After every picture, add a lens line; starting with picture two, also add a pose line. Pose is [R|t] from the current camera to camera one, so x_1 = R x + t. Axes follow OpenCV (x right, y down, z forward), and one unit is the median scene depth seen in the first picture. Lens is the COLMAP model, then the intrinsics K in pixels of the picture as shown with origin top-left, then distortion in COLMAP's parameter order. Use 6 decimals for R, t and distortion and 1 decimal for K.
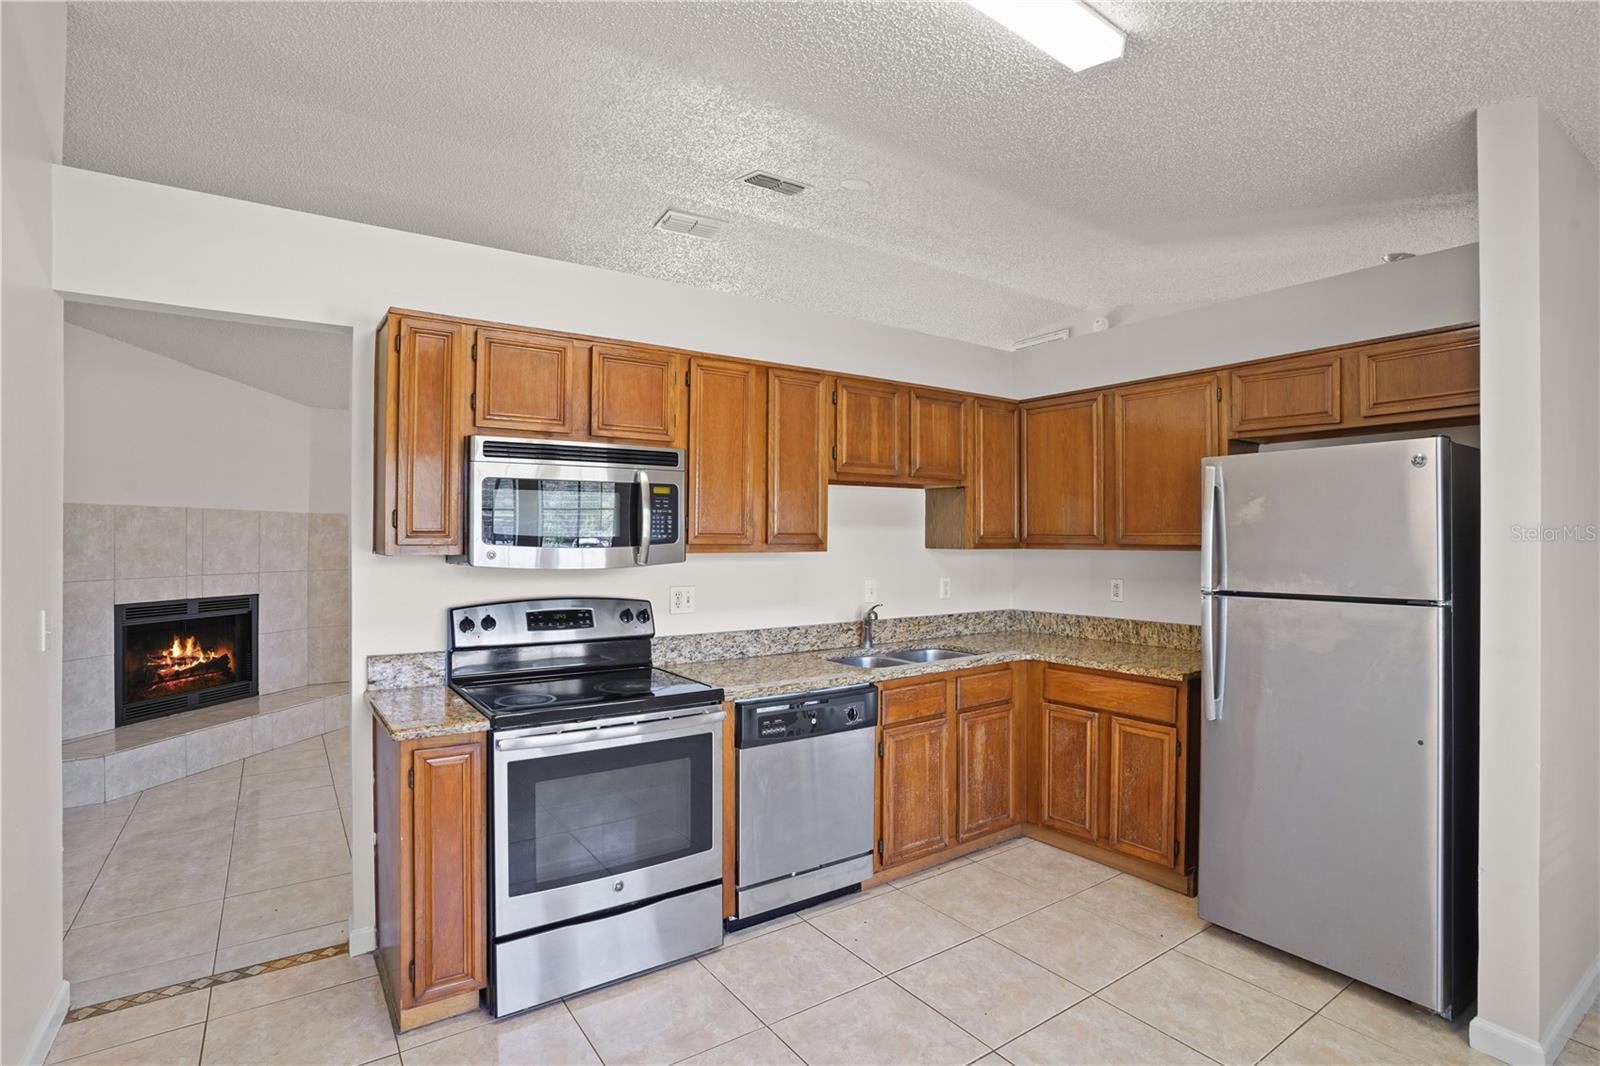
lens RADIAL K [[774.9, 0, 800.0], [0, 774.9, 533.0], [0, 0, 1]] dist [-0.073893, 0.028176]
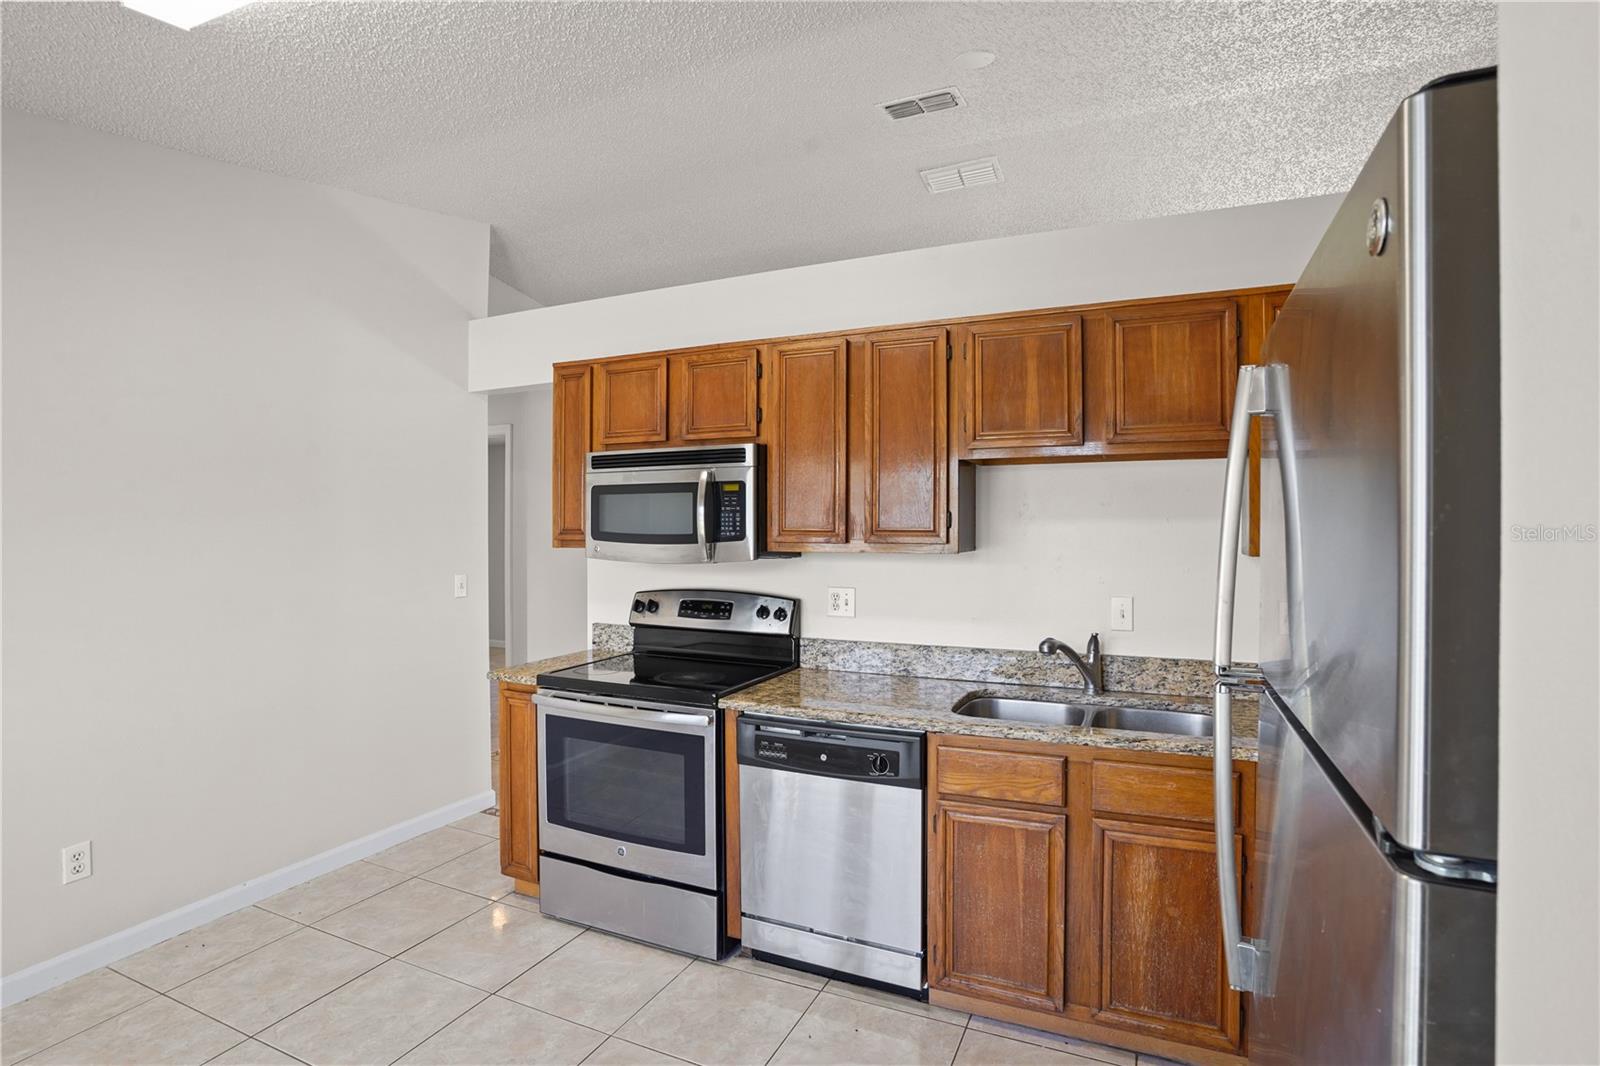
lens RADIAL K [[774.9, 0, 800.0], [0, 774.9, 533.0], [0, 0, 1]] dist [-0.073893, 0.028176]
pose [[0.516800, 0.000614, -0.856106, 0.695877], [0.004464, 0.999984, 0.003411, 0.000394], [0.856094, -0.005584, 0.516789, 0.540526]]
